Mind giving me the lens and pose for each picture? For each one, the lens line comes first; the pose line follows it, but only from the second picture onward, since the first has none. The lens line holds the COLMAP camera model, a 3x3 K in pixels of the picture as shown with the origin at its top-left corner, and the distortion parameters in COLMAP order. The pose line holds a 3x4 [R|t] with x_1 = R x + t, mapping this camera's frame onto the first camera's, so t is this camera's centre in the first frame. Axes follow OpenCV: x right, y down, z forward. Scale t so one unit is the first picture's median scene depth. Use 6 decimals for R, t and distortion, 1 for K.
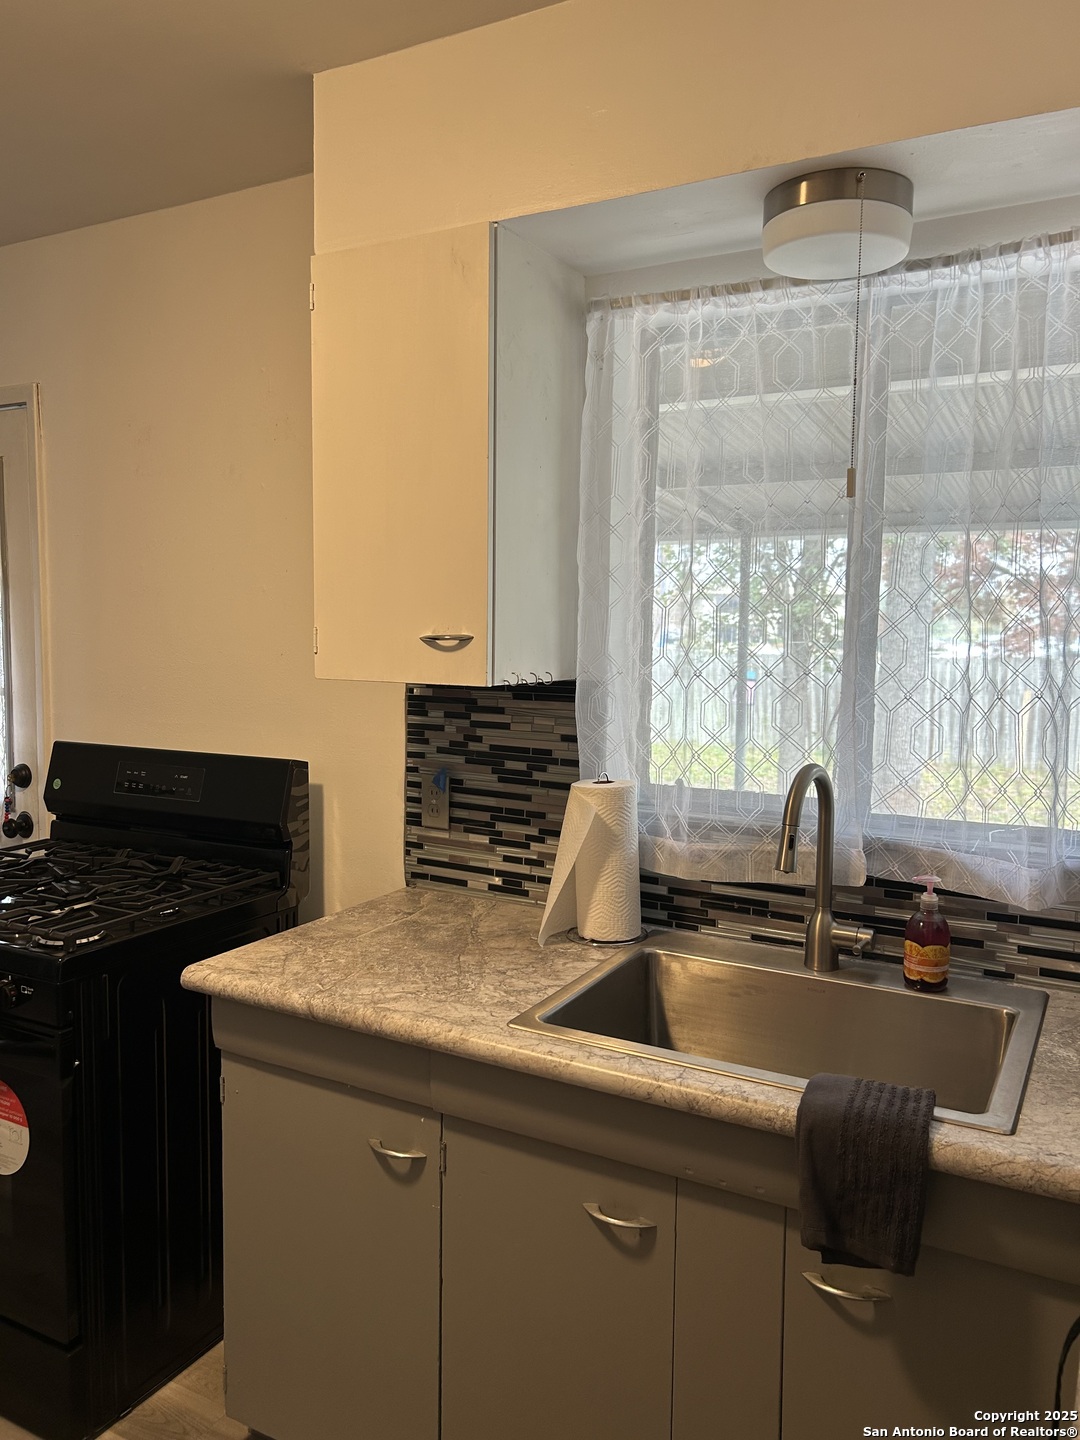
lens RADIAL K [[1083.6, 0, 540.0], [0, 1083.6, 720.0], [0, 0, 1]] dist [0.031152, -0.049498]
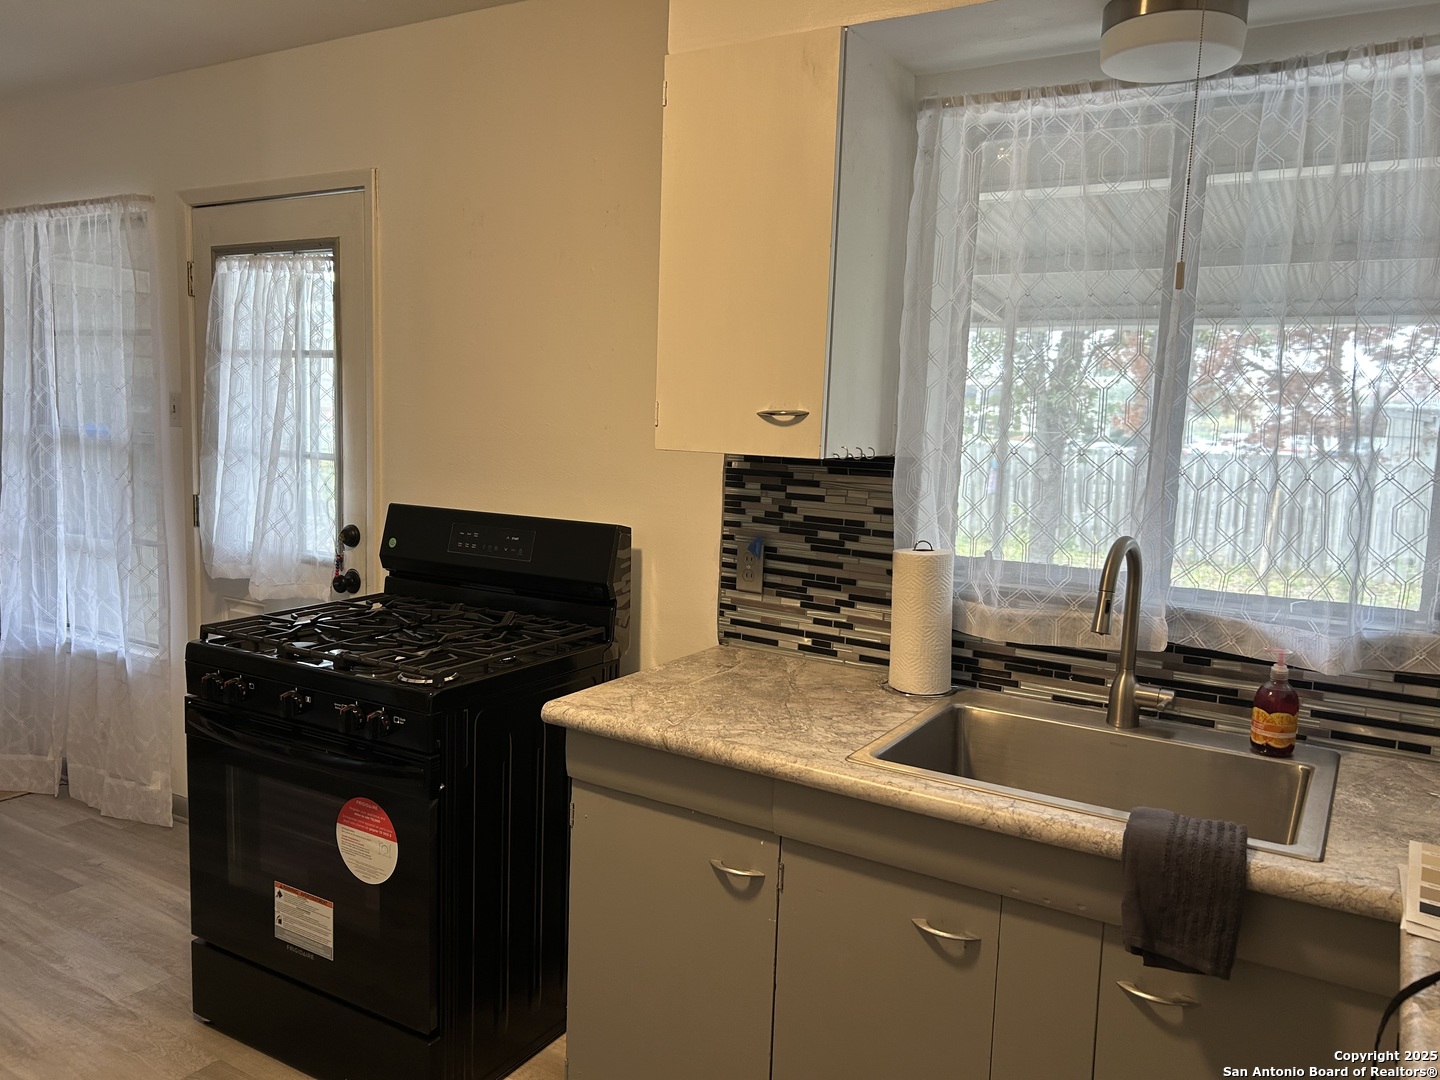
lens RADIAL K [[1080.2, 0, 719.6], [0, 1080.2, 547.5], [0, 0, 1]] dist [0.040883, -0.052150]
pose [[0.998580, 0.028602, -0.044933, -0.097939], [-0.026923, 0.998932, 0.037555, 0.020072], [0.045959, -0.036292, 0.998284, -0.095092]]
